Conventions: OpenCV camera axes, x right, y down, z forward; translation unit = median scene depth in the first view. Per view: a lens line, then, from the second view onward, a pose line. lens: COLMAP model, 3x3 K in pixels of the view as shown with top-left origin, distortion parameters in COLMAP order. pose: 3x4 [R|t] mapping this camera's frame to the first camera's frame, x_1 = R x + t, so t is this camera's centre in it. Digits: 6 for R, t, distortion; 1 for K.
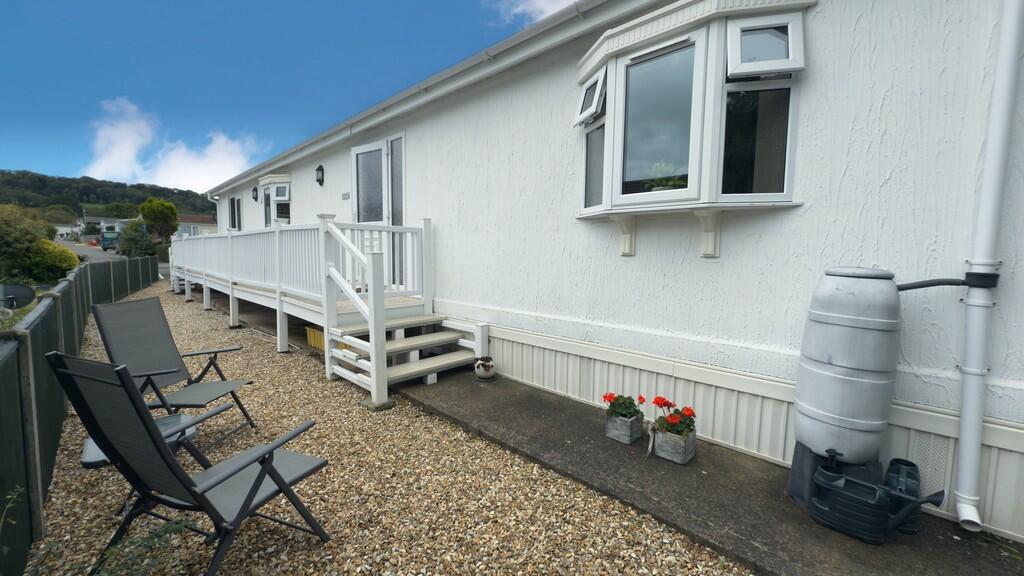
lens RADIAL K [[408.2, 0, 512.0], [0, 408.2, 288.0], [0, 0, 1]] dist [-0.000410, 0.000095]
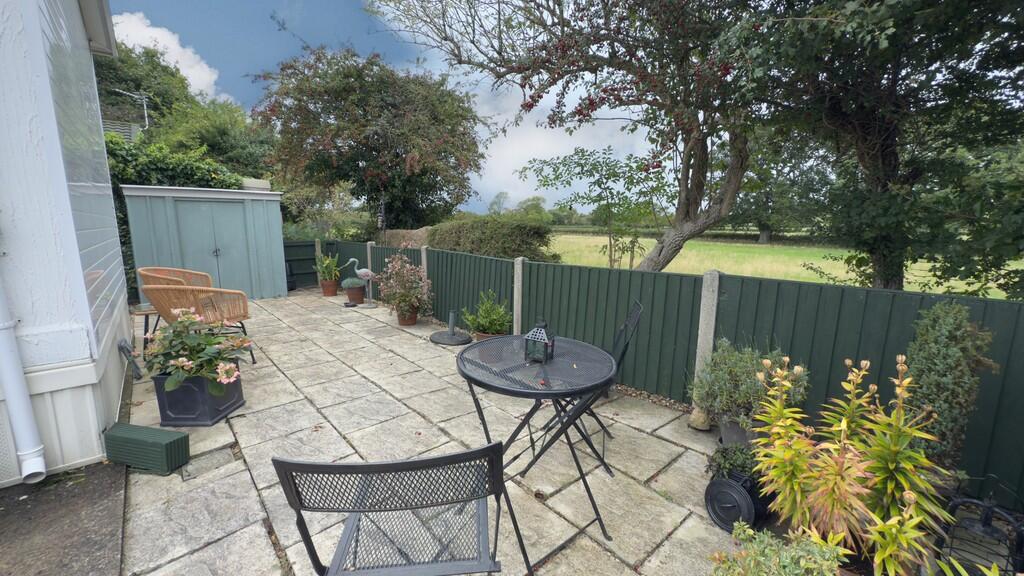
lens RADIAL K [[408.2, 0, 512.0], [0, 408.2, 288.0], [0, 0, 1]] dist [-0.000410, 0.000095]
pose [[0.077495, -0.173496, 0.981781, 0.124691], [0.088571, 0.982047, 0.166551, 0.025544], [-0.993051, 0.074050, 0.091470, -0.113269]]
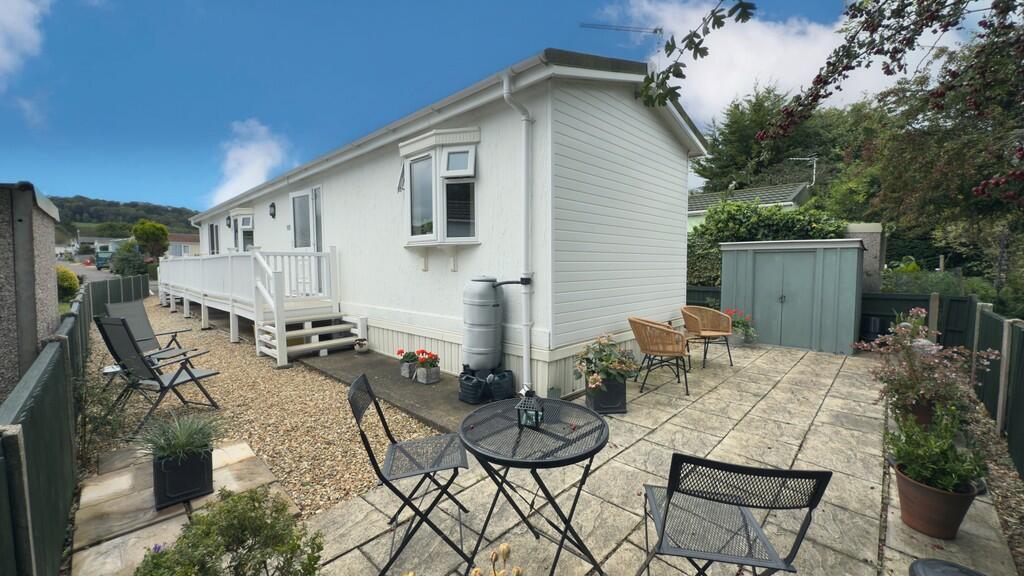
lens RADIAL K [[408.2, 0, 512.0], [0, 408.2, 288.0], [0, 0, 1]] dist [-0.000410, 0.000095]
pose [[0.999768, -0.019297, 0.009611, 0.412150], [0.019545, 0.999458, -0.026472, 0.028550], [-0.009095, 0.026654, 0.999603, -0.446133]]
